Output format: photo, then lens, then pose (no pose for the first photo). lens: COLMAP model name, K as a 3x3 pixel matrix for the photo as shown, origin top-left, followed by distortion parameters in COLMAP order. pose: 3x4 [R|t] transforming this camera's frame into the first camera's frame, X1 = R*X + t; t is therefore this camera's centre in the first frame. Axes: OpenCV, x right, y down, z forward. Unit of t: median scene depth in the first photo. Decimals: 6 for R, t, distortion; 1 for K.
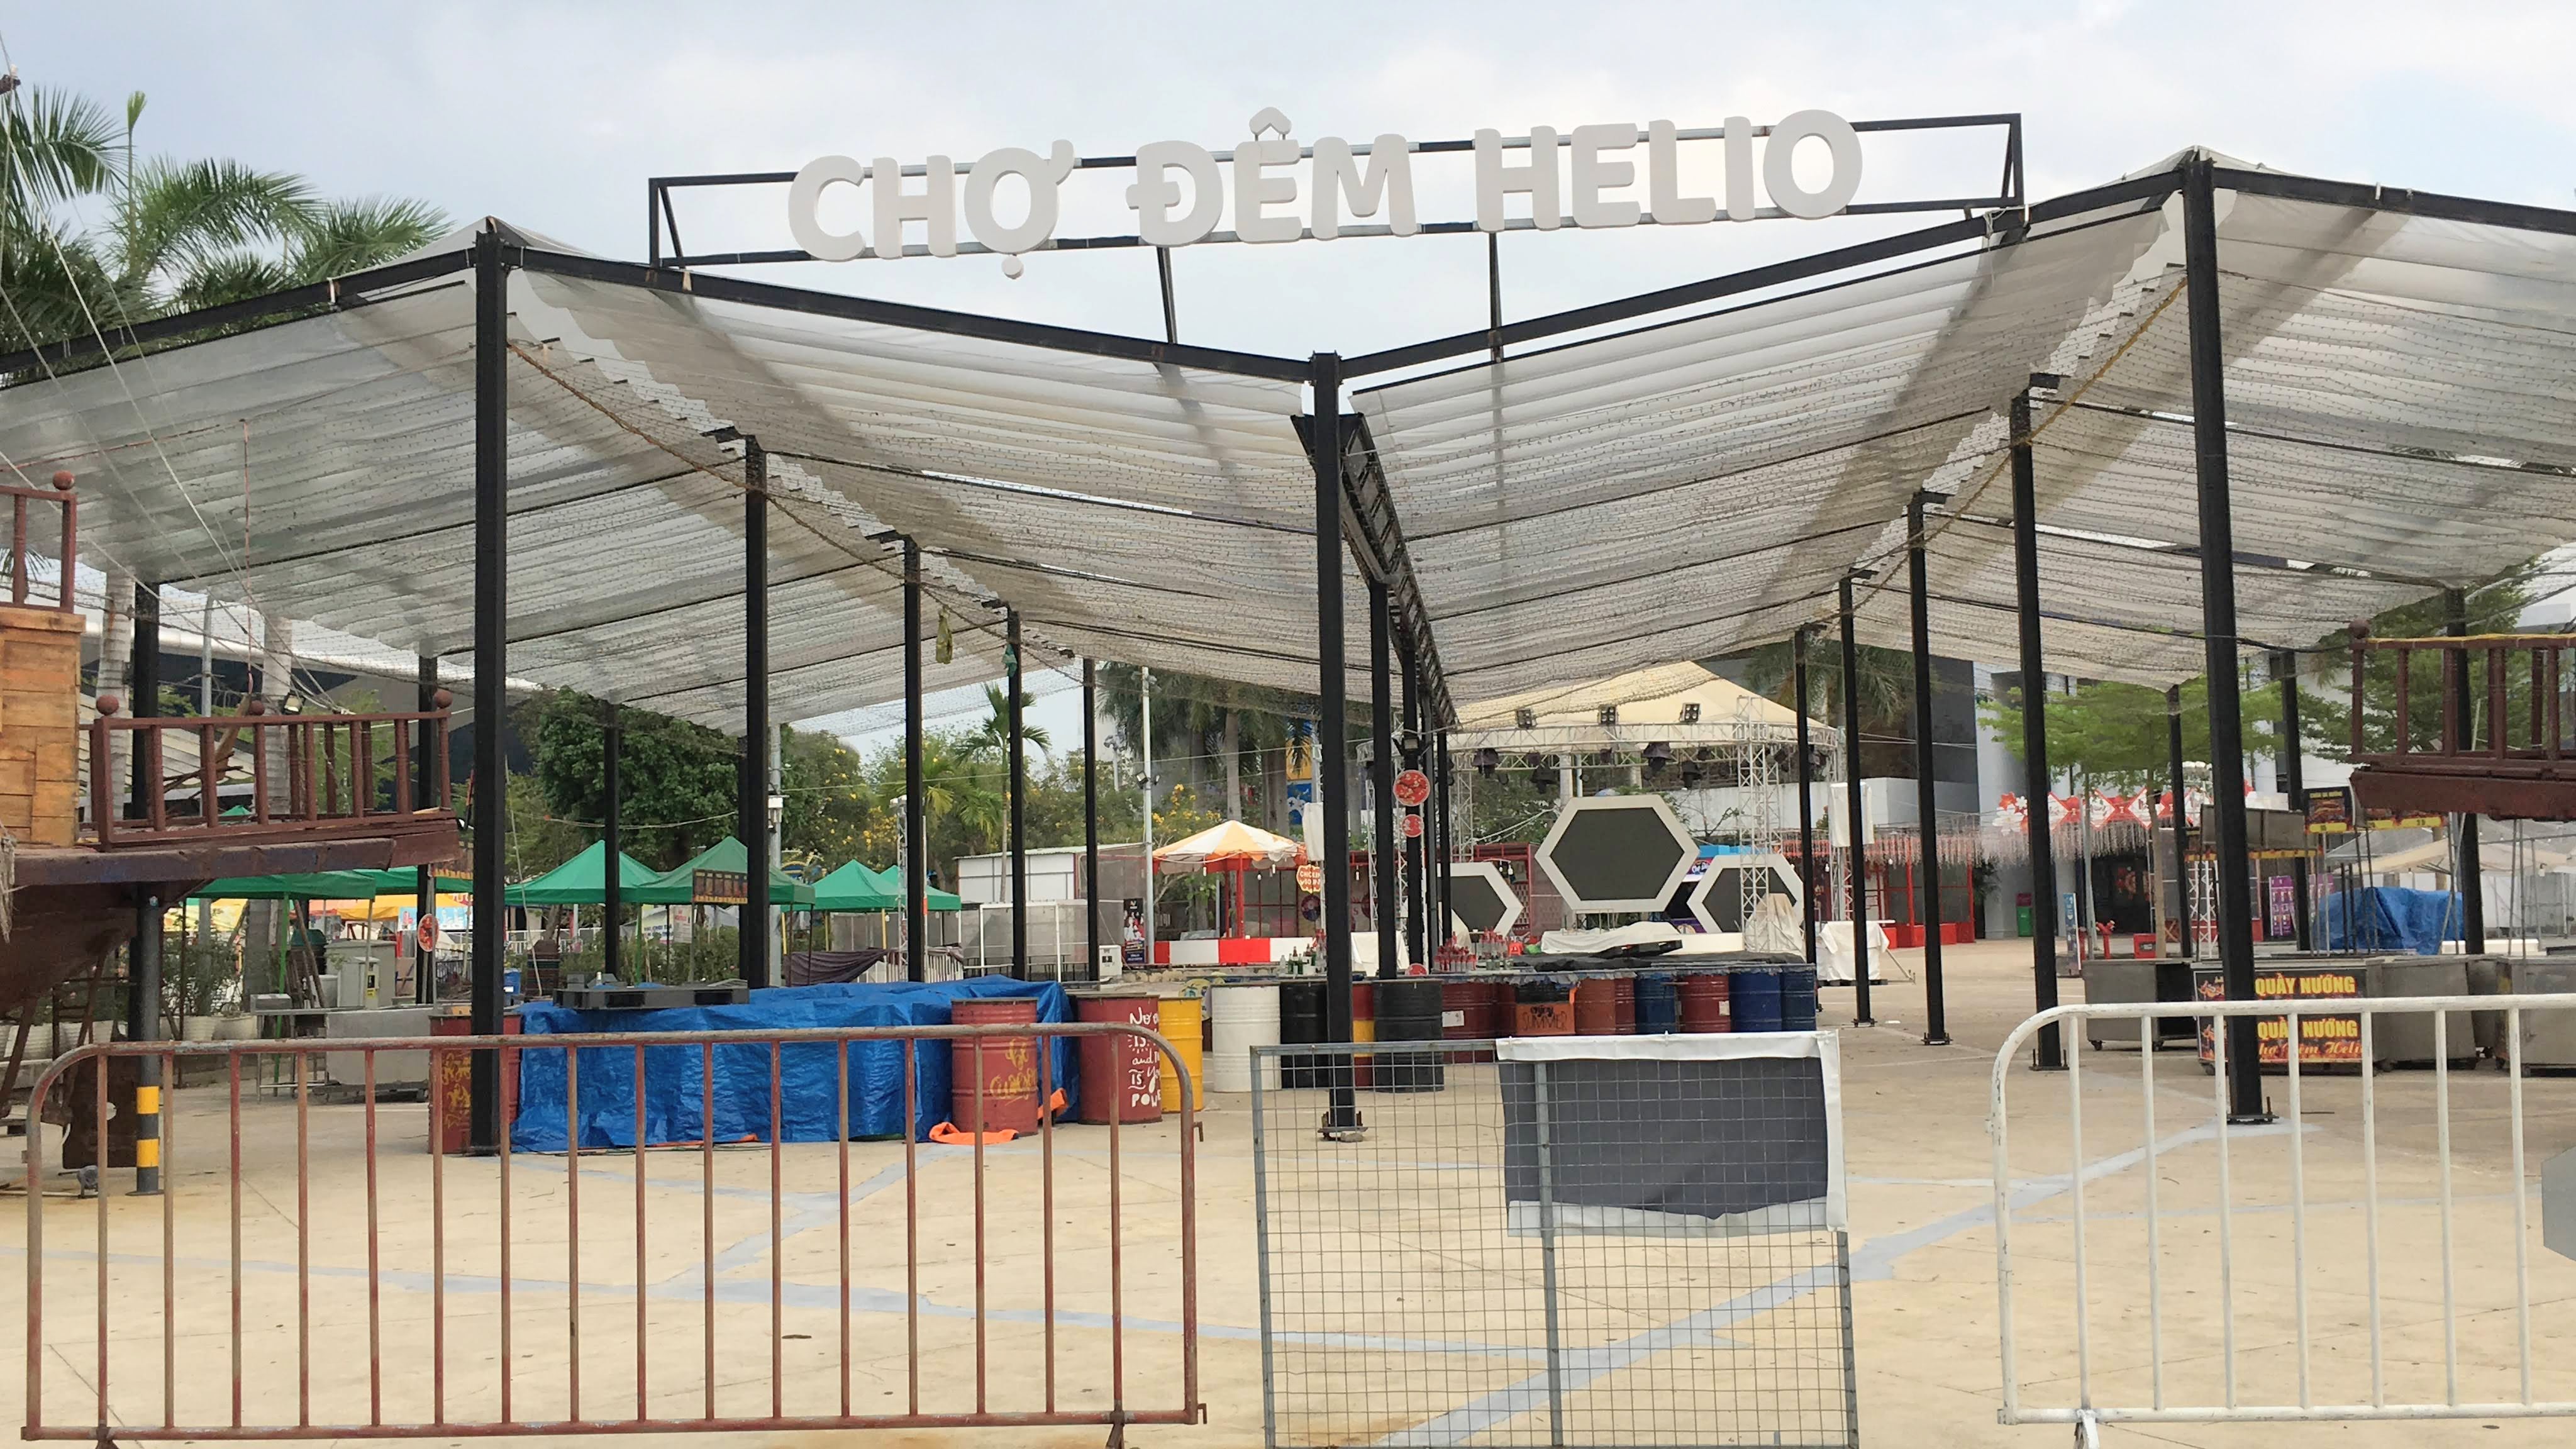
lens RADIAL K [[2575.4, 0, 1288.0], [0, 2575.4, 724.5], [0, 0, 1]] dist [0.058280, -0.008634]
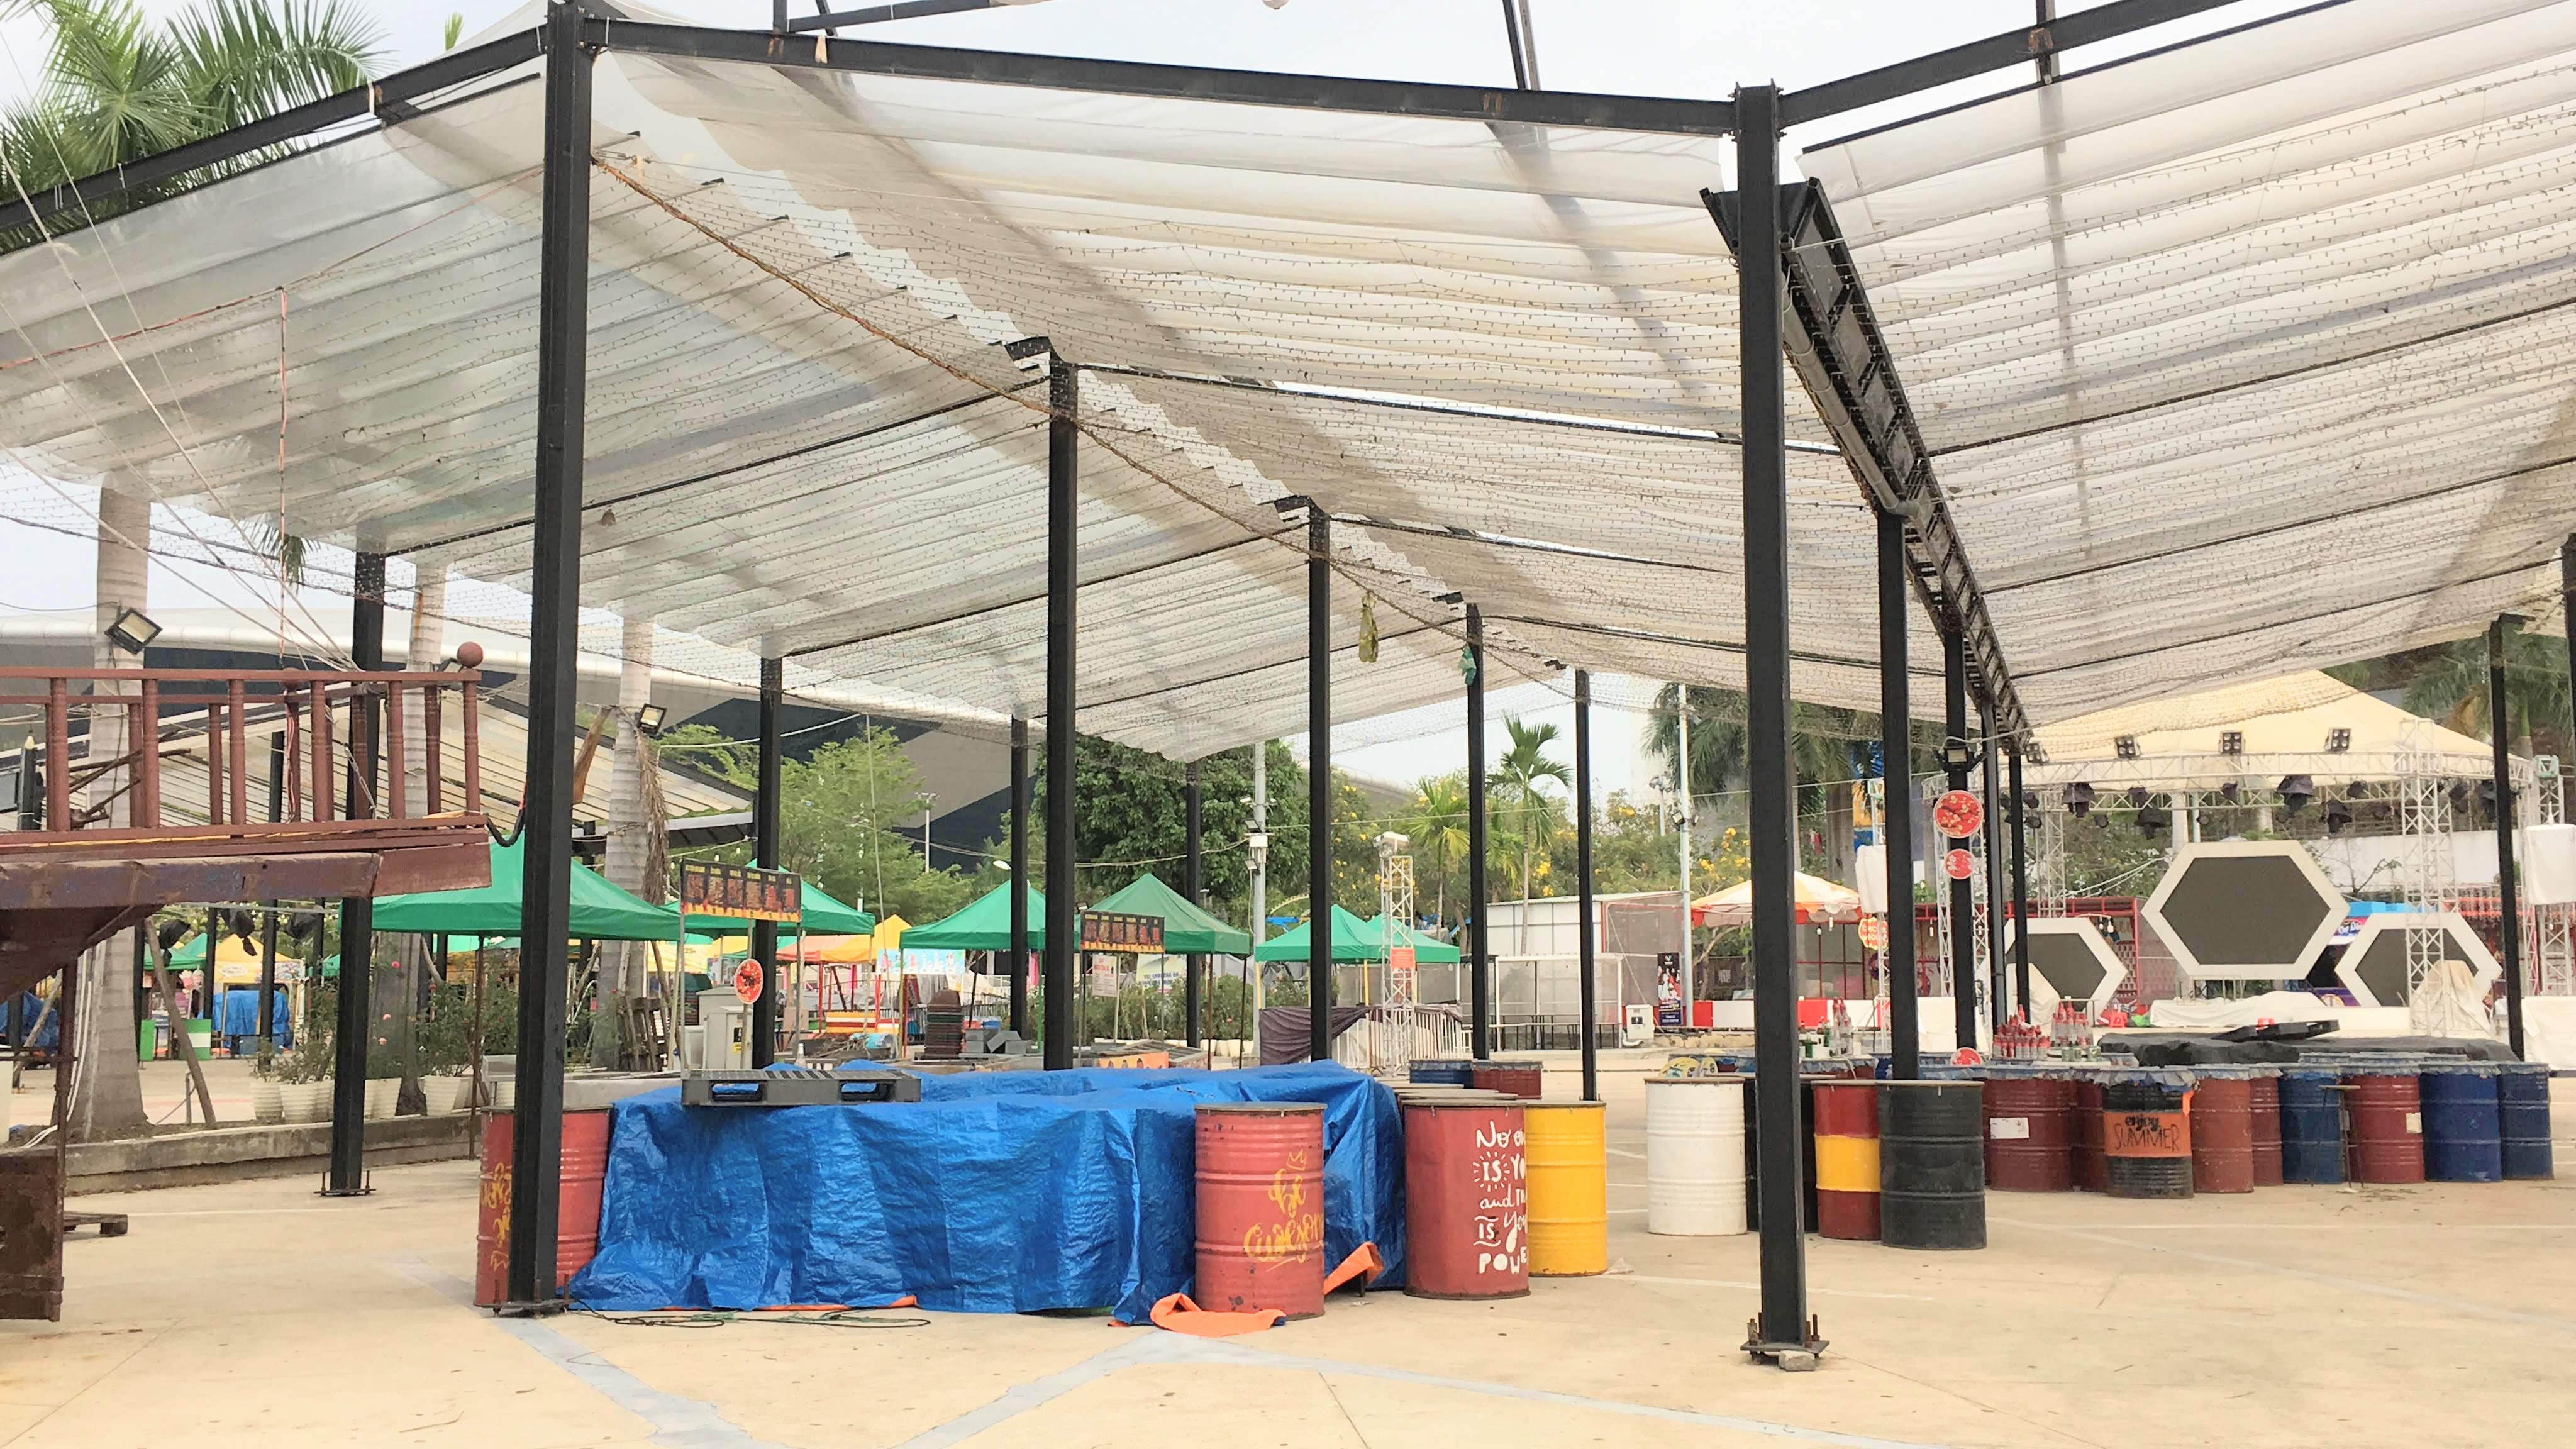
lens RADIAL K [[2575.4, 0, 1288.0], [0, 2575.4, 724.5], [0, 0, 1]] dist [0.058280, -0.008634]
pose [[0.974972, -0.004543, -0.222283, 0.020199], [0.000164, 0.999806, -0.019715, 0.010721], [0.222329, 0.019185, 0.974783, 0.175672]]
